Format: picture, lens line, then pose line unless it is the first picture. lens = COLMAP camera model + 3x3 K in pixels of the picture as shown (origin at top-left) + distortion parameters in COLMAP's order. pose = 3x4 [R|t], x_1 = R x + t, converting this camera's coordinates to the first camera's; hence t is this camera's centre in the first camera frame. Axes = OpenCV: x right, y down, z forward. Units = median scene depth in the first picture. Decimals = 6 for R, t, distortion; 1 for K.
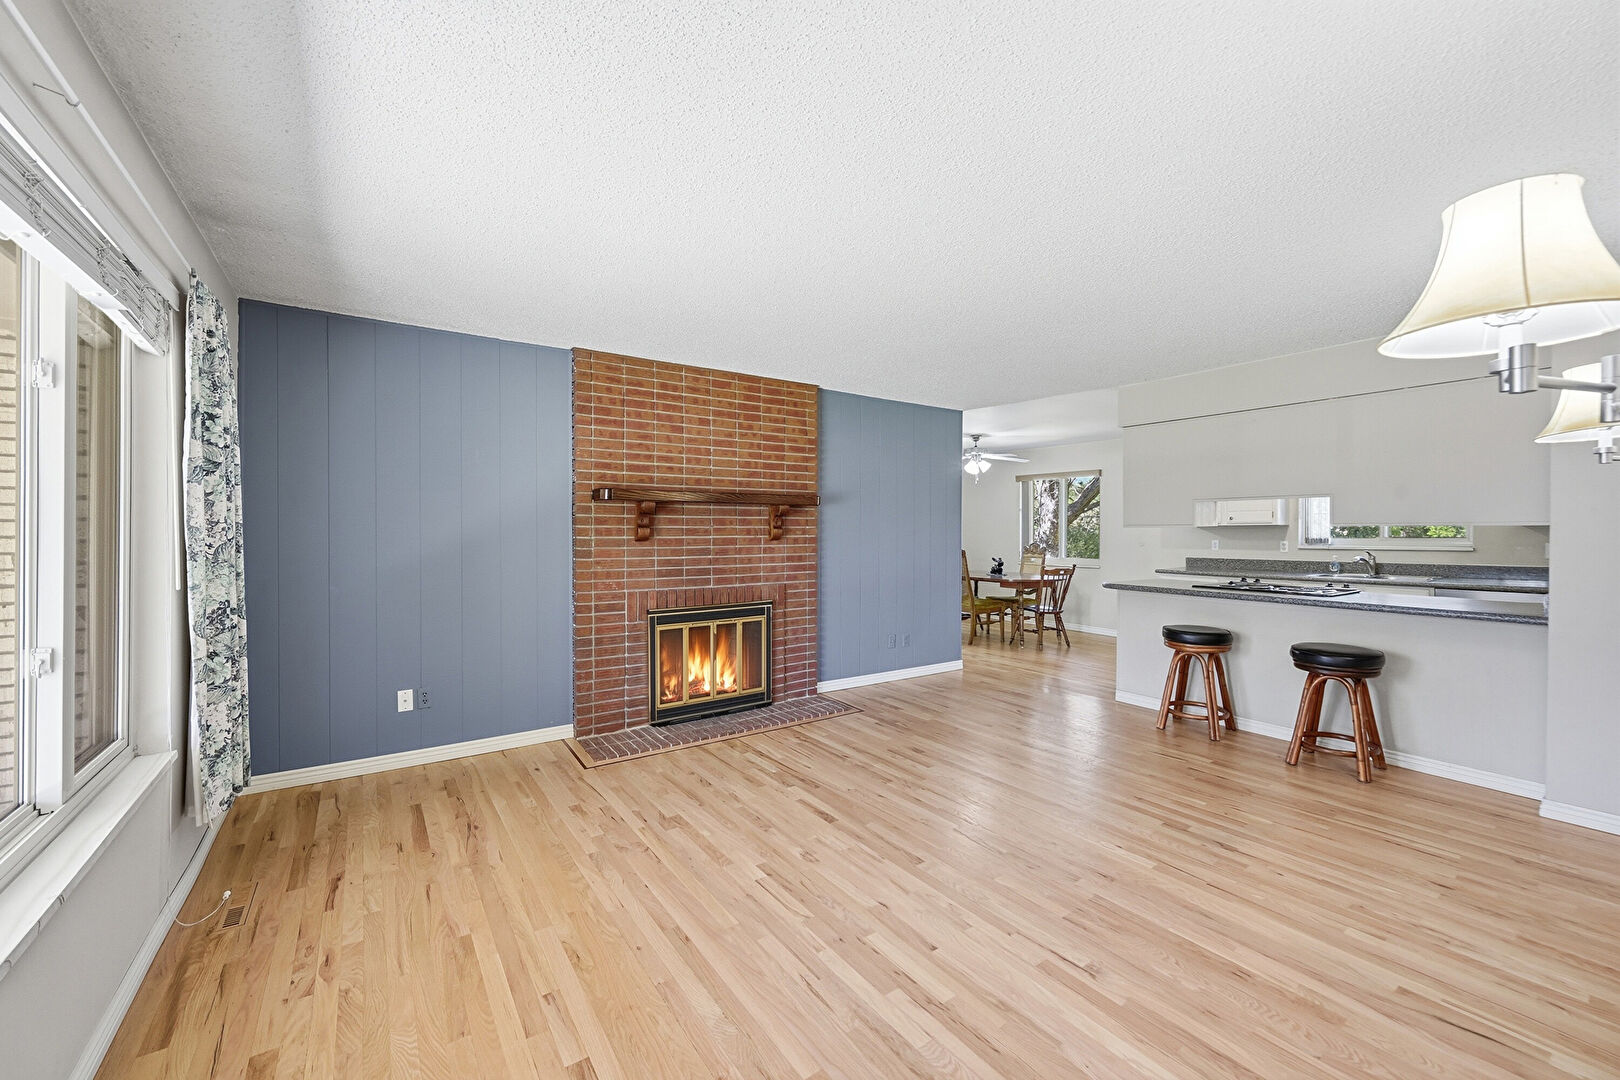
lens RADIAL K [[642.8, 0, 804.3], [0, 642.8, 532.1], [0, 0, 1]] dist [-0.001755, -0.000066]
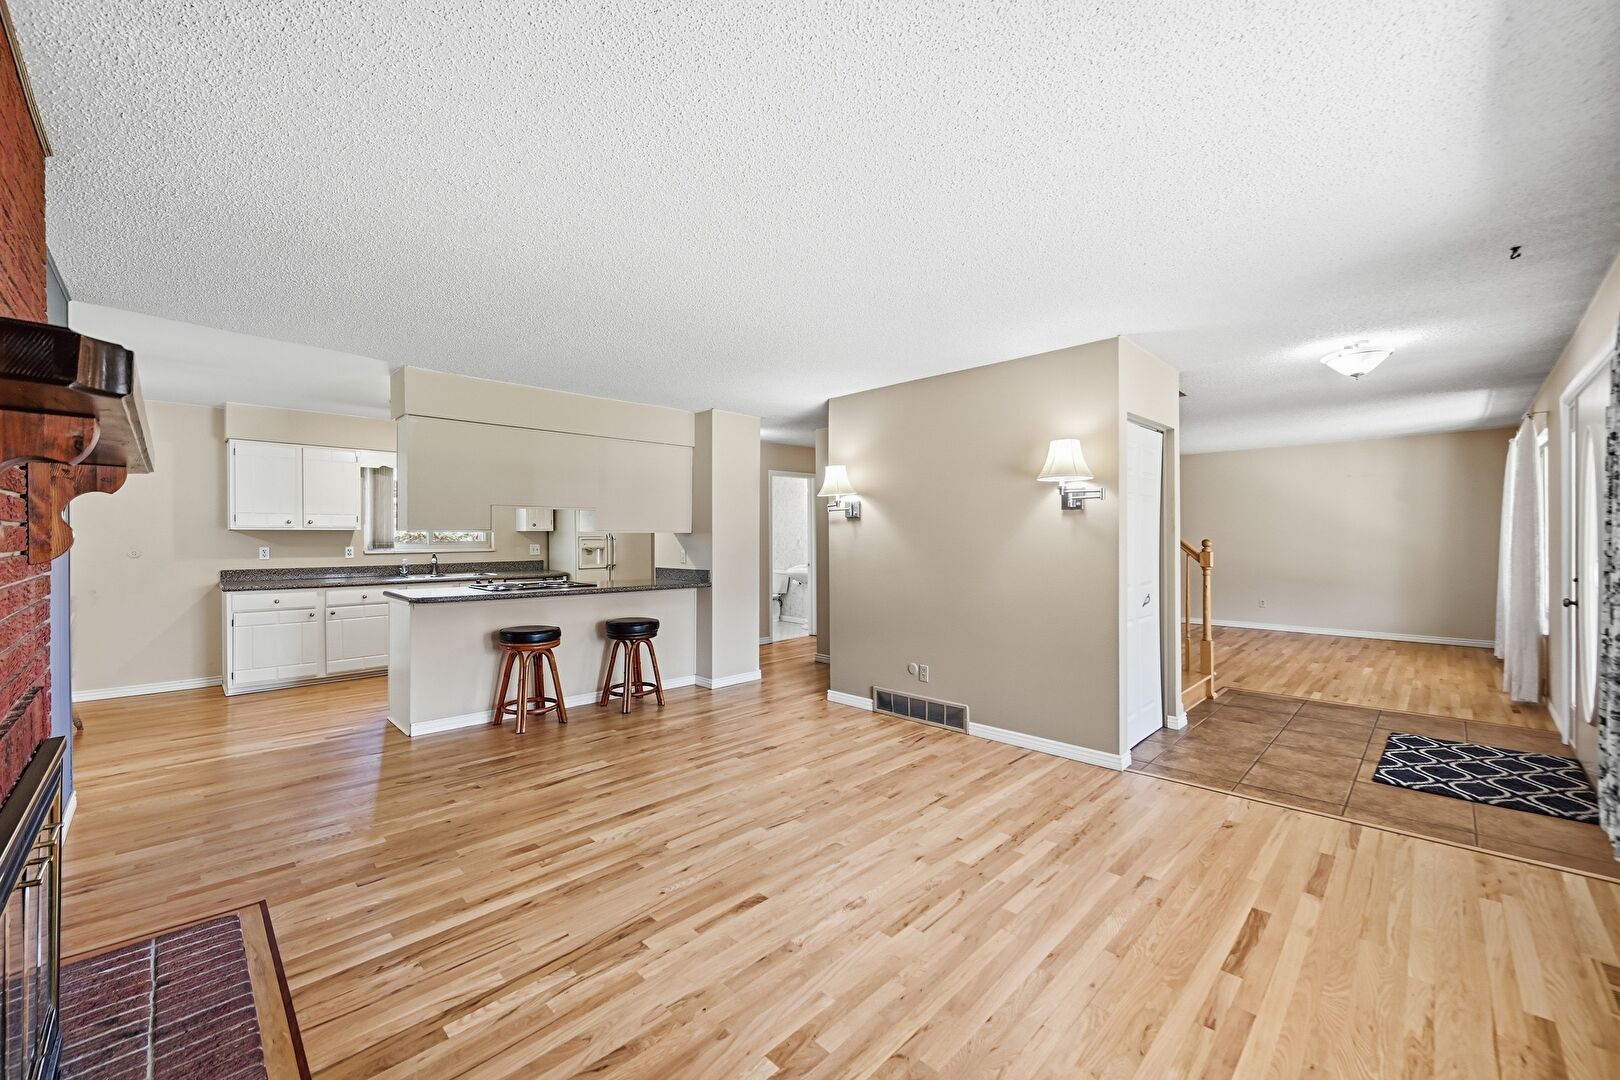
lens RADIAL K [[642.8, 0, 811.0], [0, 642.8, 534.3], [0, 0, 1]] dist [-0.001755, -0.000066]
pose [[-0.191997, 0.002771, 0.981392, -0.640185], [0.002159, 0.999995, -0.002401, -0.001881], [-0.981393, 0.001658, -0.192002, 0.923516]]
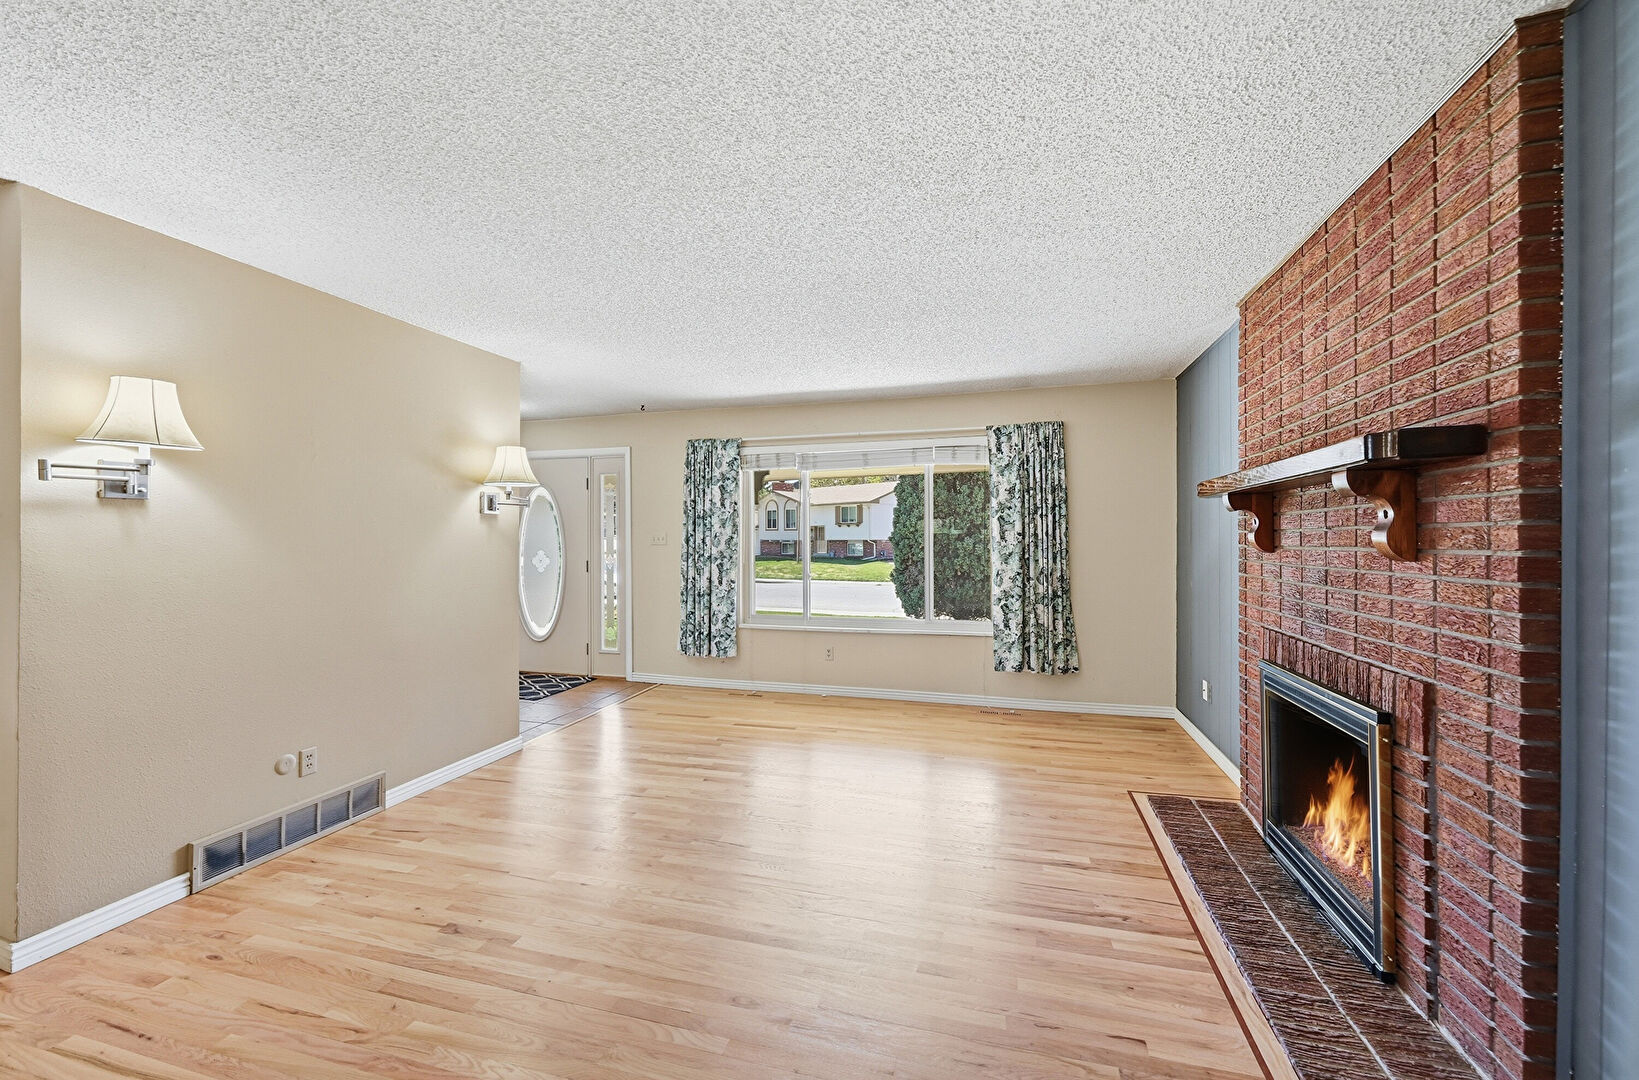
lens RADIAL K [[653.6, 0, 813.9], [0, 653.6, 541.2], [0, 0, 1]] dist [0.000853, 0.000070]
pose [[-0.771982, 0.003334, -0.635636, 0.640839], [0.002630, 0.999994, 0.002052, 0.000377], [0.635640, -0.000088, -0.771986, 1.493423]]
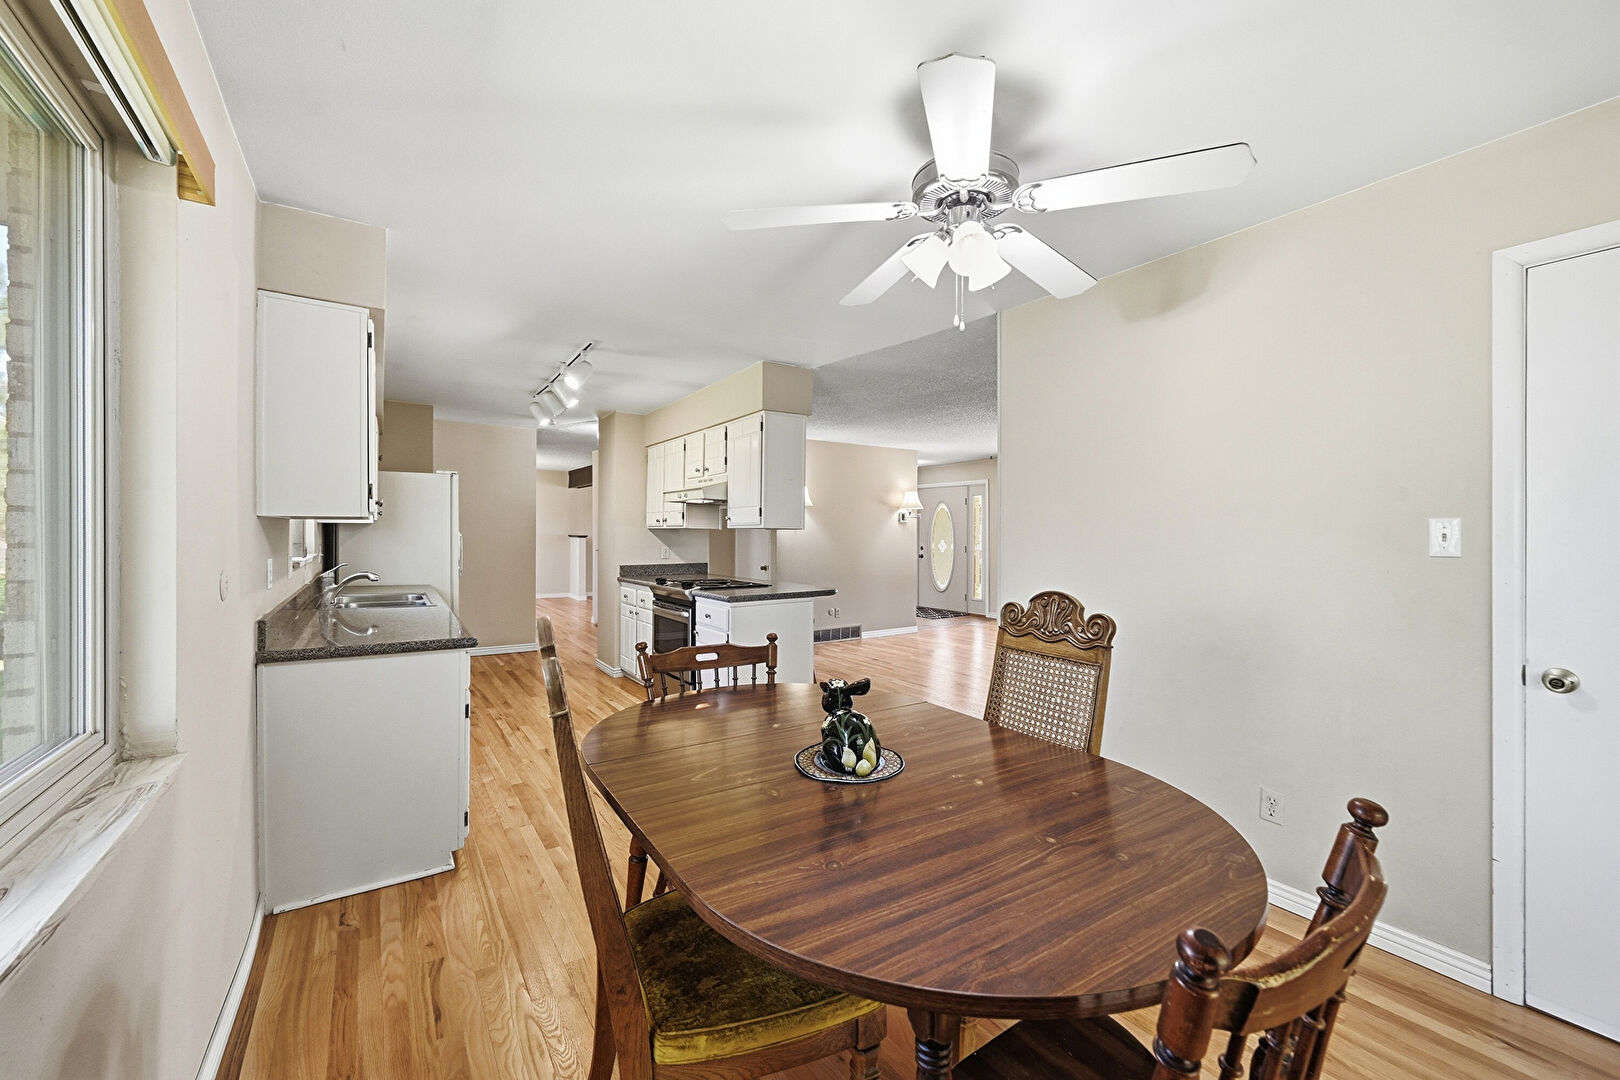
lens RADIAL K [[642.8, 0, 804.7], [0, 642.8, 538.3], [0, 0, 1]] dist [-0.001755, -0.000066]
pose [[-0.999861, -0.001704, 0.016606, 0.687930], [-0.001618, 0.999985, 0.005171, 0.004797], [-0.016614, 0.005143, -0.999849, 2.720019]]
